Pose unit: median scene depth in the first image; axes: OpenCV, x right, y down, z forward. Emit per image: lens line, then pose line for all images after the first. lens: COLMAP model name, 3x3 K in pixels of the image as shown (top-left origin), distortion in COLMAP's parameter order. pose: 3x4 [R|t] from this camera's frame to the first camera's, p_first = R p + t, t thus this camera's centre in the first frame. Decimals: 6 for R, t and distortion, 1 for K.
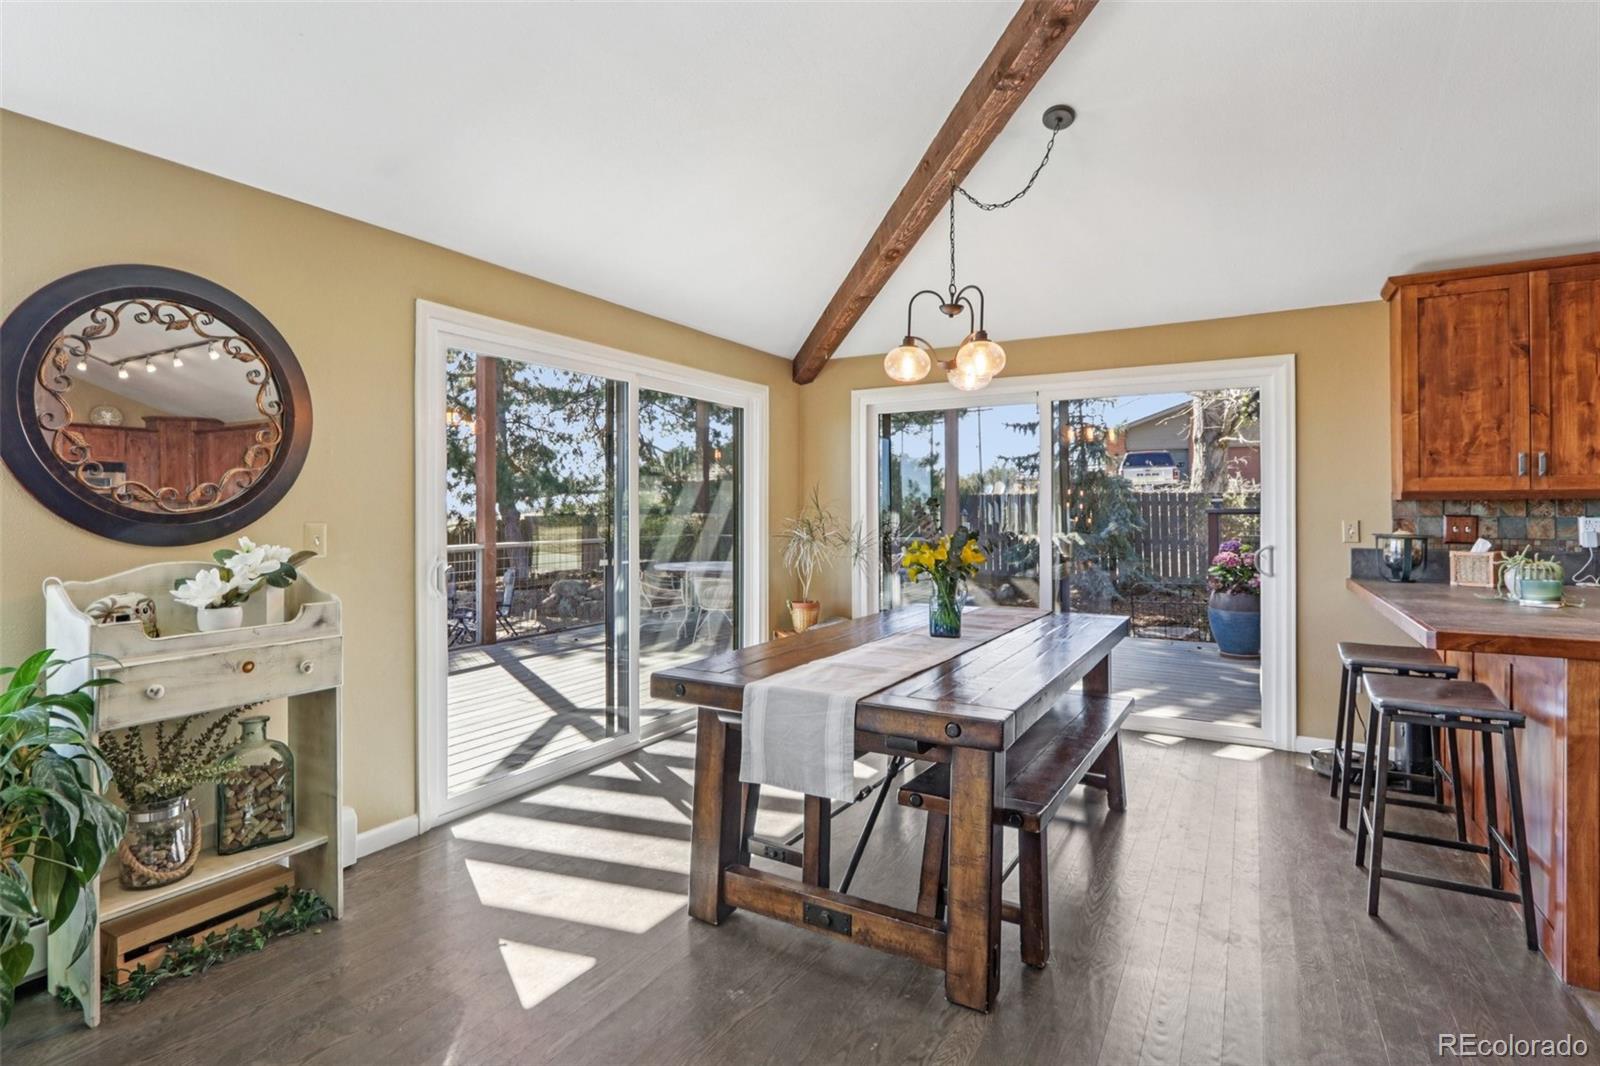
lens RADIAL K [[782.6, 0, 795.1], [0, 782.6, 503.4], [0, 0, 1]] dist [-0.015532, 0.002791]
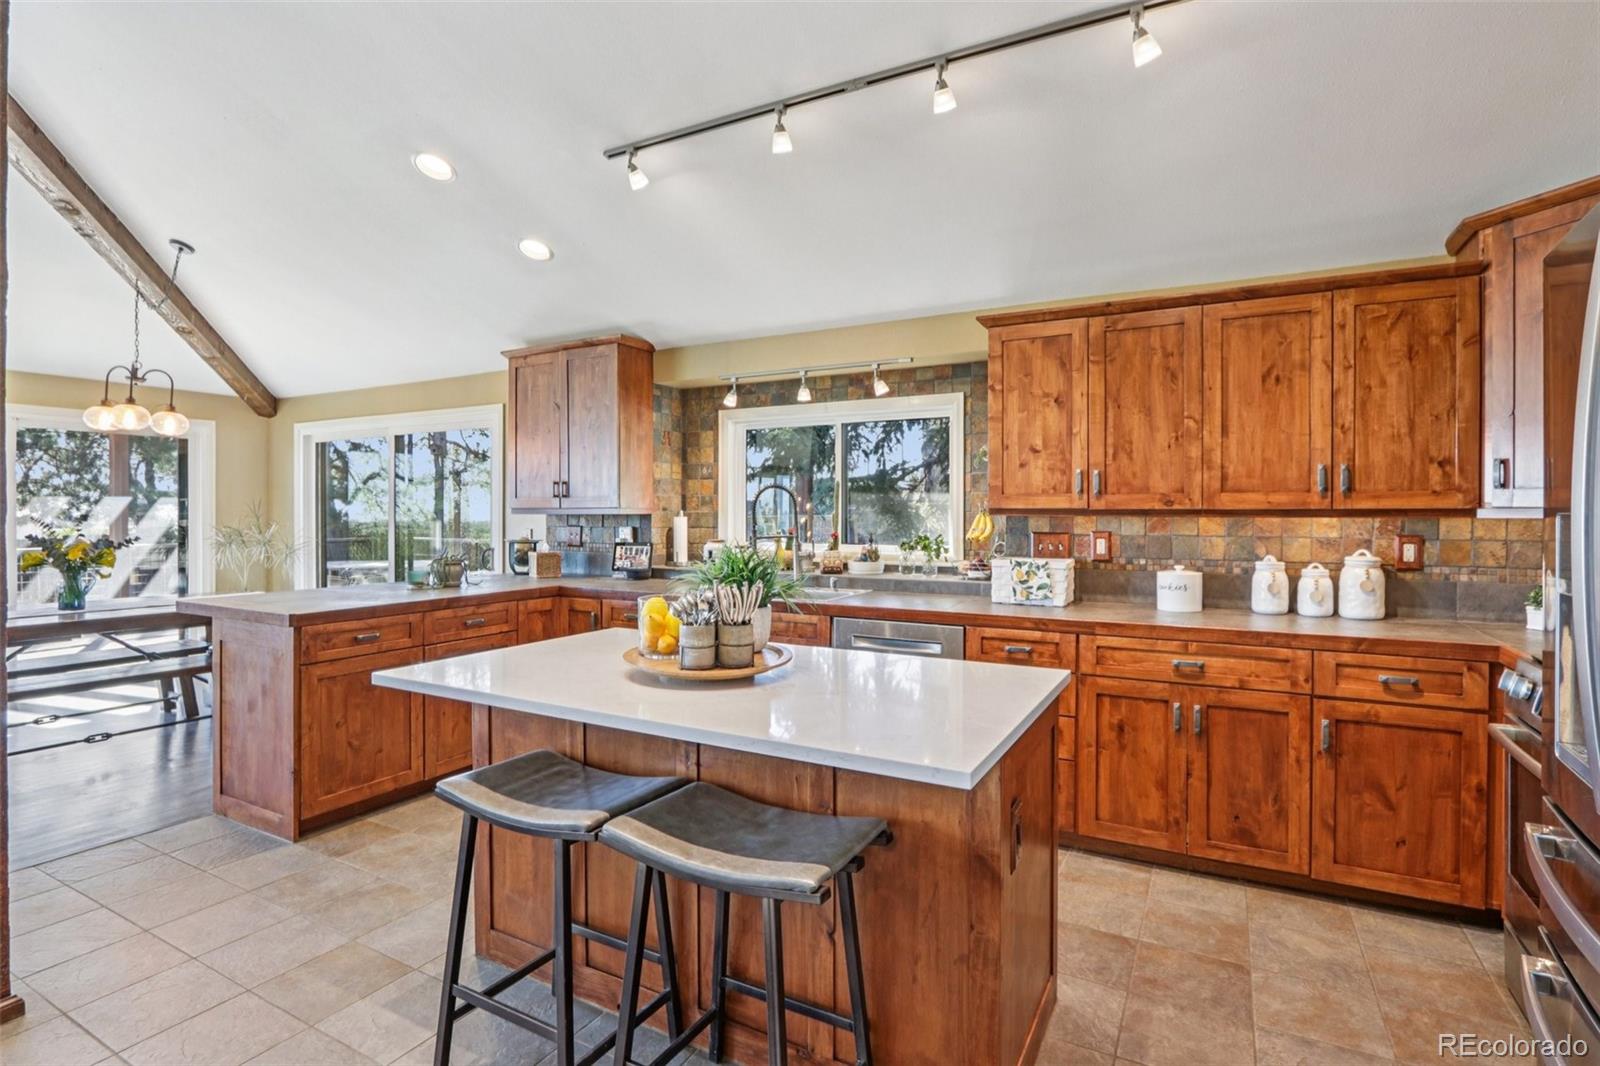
lens RADIAL K [[782.6, 0, 797.8], [0, 782.6, 517.9], [0, 0, 1]] dist [-0.015532, 0.002791]
pose [[0.999802, 0.001323, 0.019834, 1.357828], [-0.001655, 0.999859, 0.016733, -0.023819], [-0.019809, -0.016763, 0.999663, -0.421111]]
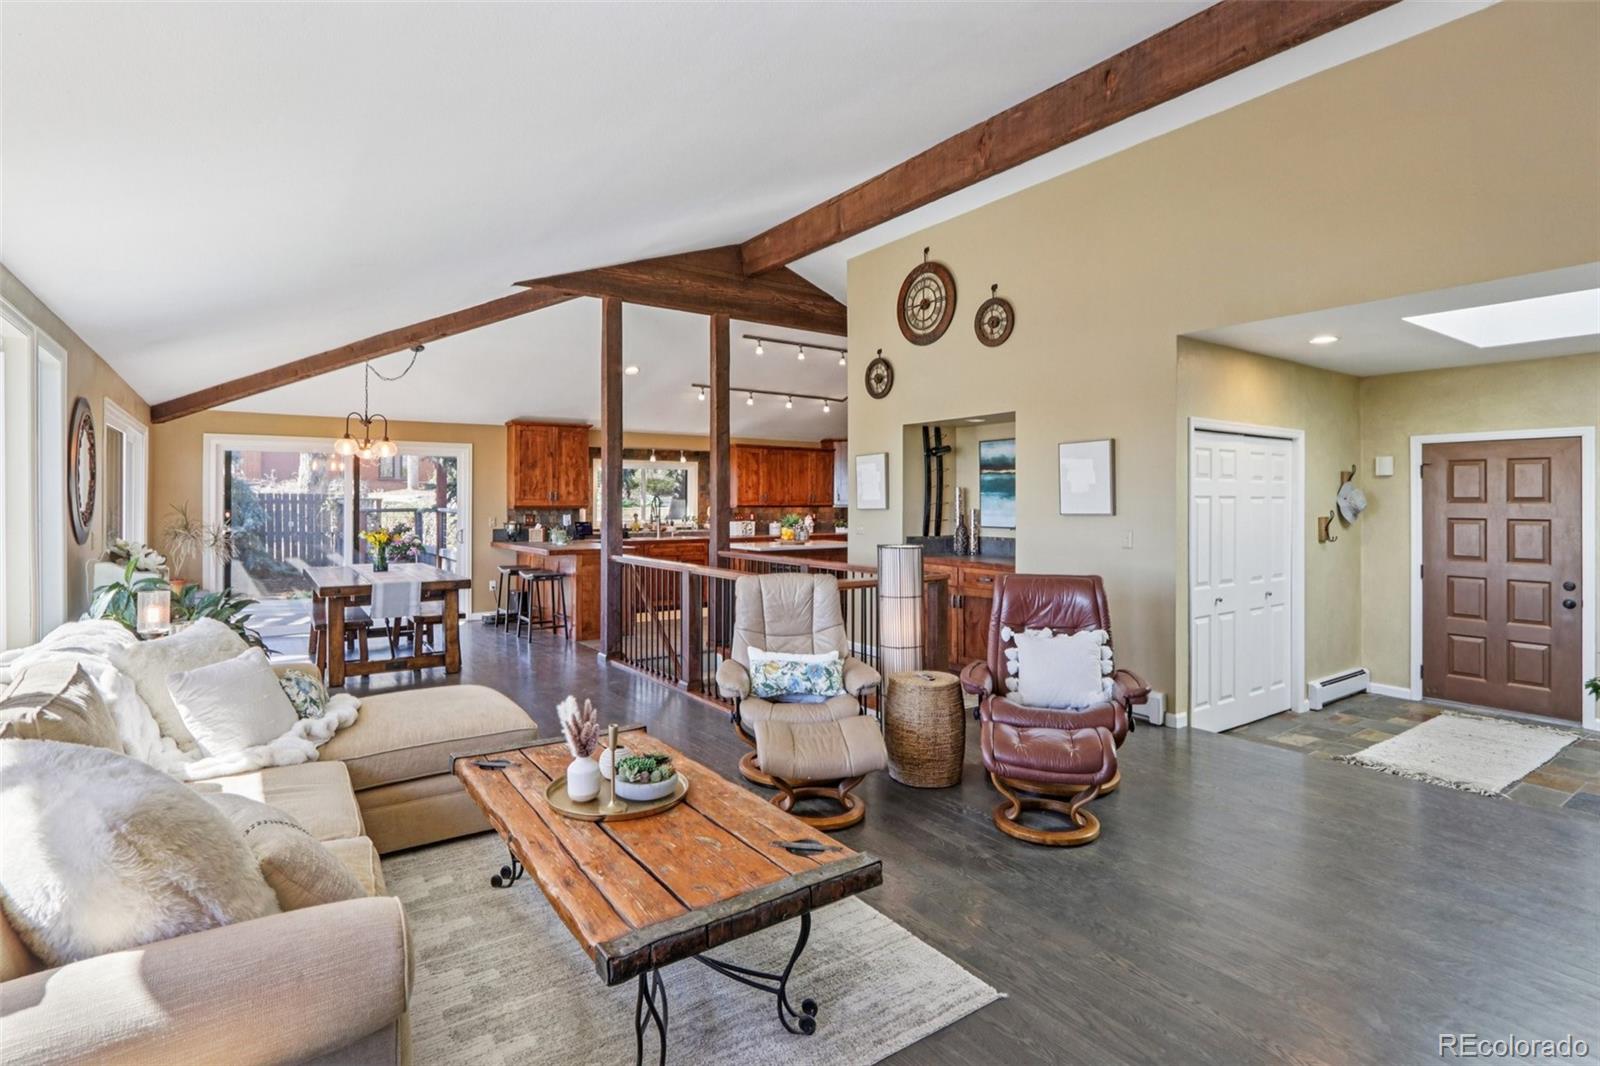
lens RADIAL K [[782.6, 0, 785.2], [0, 782.6, 502.7], [0, 0, 1]] dist [-0.015532, 0.002791]
pose [[0.418611, -0.001282, 0.908165, -1.237575], [-0.007751, 0.999958, 0.004984, -0.048060], [-0.908133, -0.009126, 0.418583, -0.923795]]
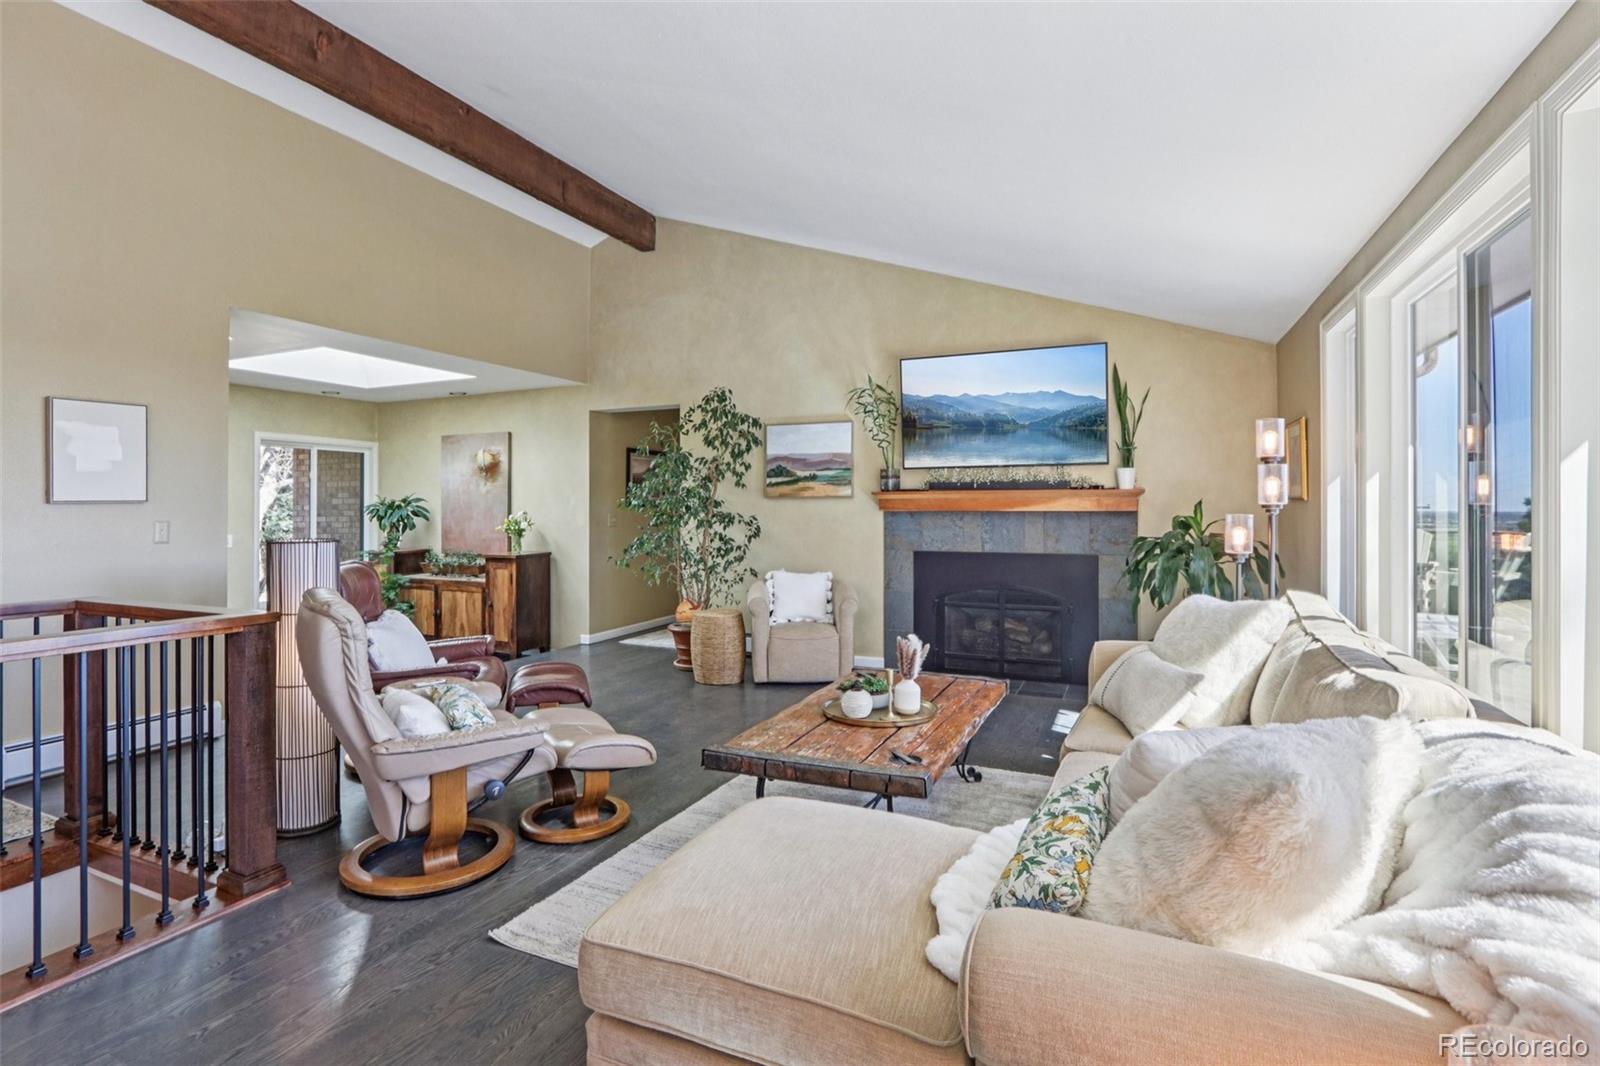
lens RADIAL K [[782.6, 0, 781.4], [0, 782.6, 498.6], [0, 0, 1]] dist [-0.015532, 0.002791]
pose [[-0.994989, 0.004002, -0.099909, -0.430588], [0.005859, 0.999815, -0.018299, 0.001195], [0.099817, -0.018793, -0.994828, 0.423454]]
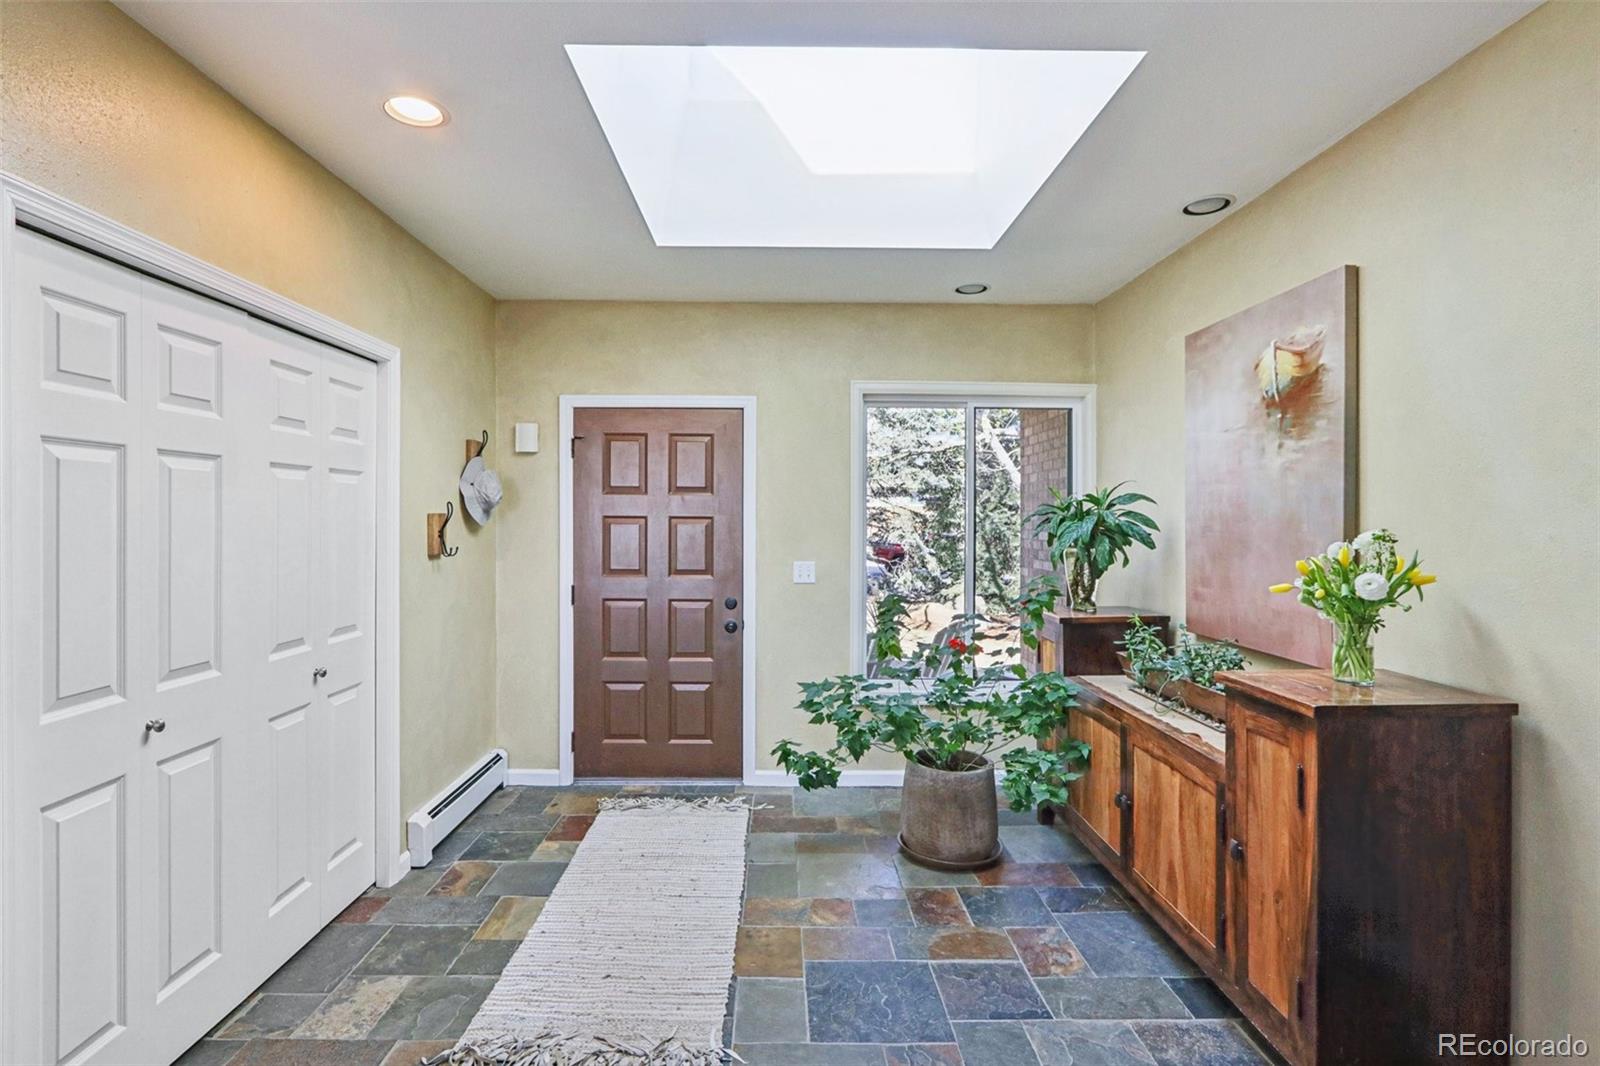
lens RADIAL K [[782.6, 0, 784.7], [0, 782.6, 513.9], [0, 0, 1]] dist [-0.015532, 0.002791]
pose [[-0.517192, 0.002449, 0.855866, -0.192399], [-0.009333, 0.999920, -0.008501, -0.010966], [-0.855818, -0.012384, -0.517128, -1.165518]]
